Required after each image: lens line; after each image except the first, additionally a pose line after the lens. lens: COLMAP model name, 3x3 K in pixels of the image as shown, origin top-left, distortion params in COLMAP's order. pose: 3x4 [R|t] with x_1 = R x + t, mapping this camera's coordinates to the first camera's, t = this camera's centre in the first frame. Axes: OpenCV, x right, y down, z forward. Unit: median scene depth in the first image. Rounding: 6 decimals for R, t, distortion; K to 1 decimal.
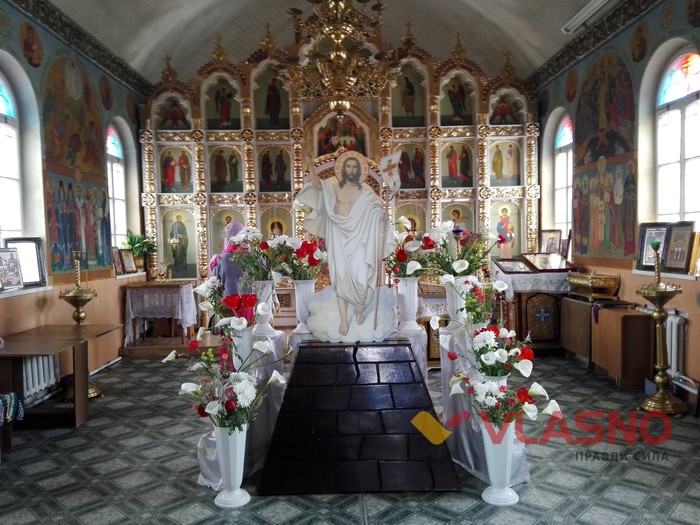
lens RADIAL K [[551.1, 0, 352.7], [0, 551.1, 264.6], [0, 0, 1]] dist [0.000489, -0.052963]
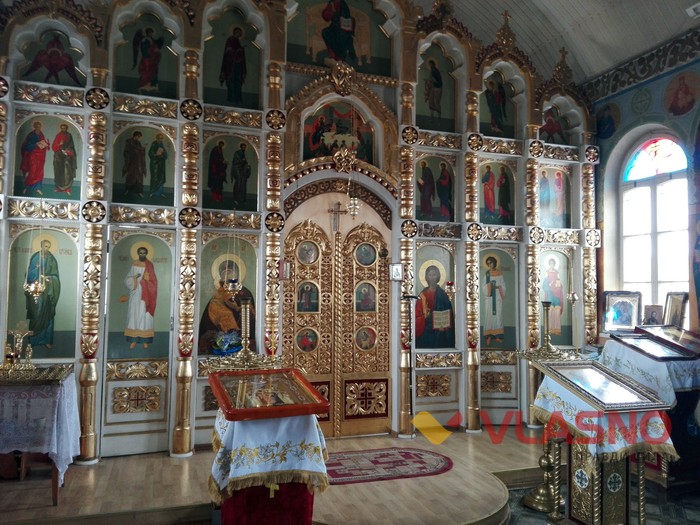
lens RADIAL K [[551.1, 0, 350.5], [0, 551.1, 260.9], [0, 0, 1]] dist [0.000489, -0.052963]
pose [[0.955296, 0.051478, 0.291134, -0.187663], [-0.019538, 0.993564, -0.111571, -0.015013], [-0.295004, 0.100895, 0.950154, 0.408257]]
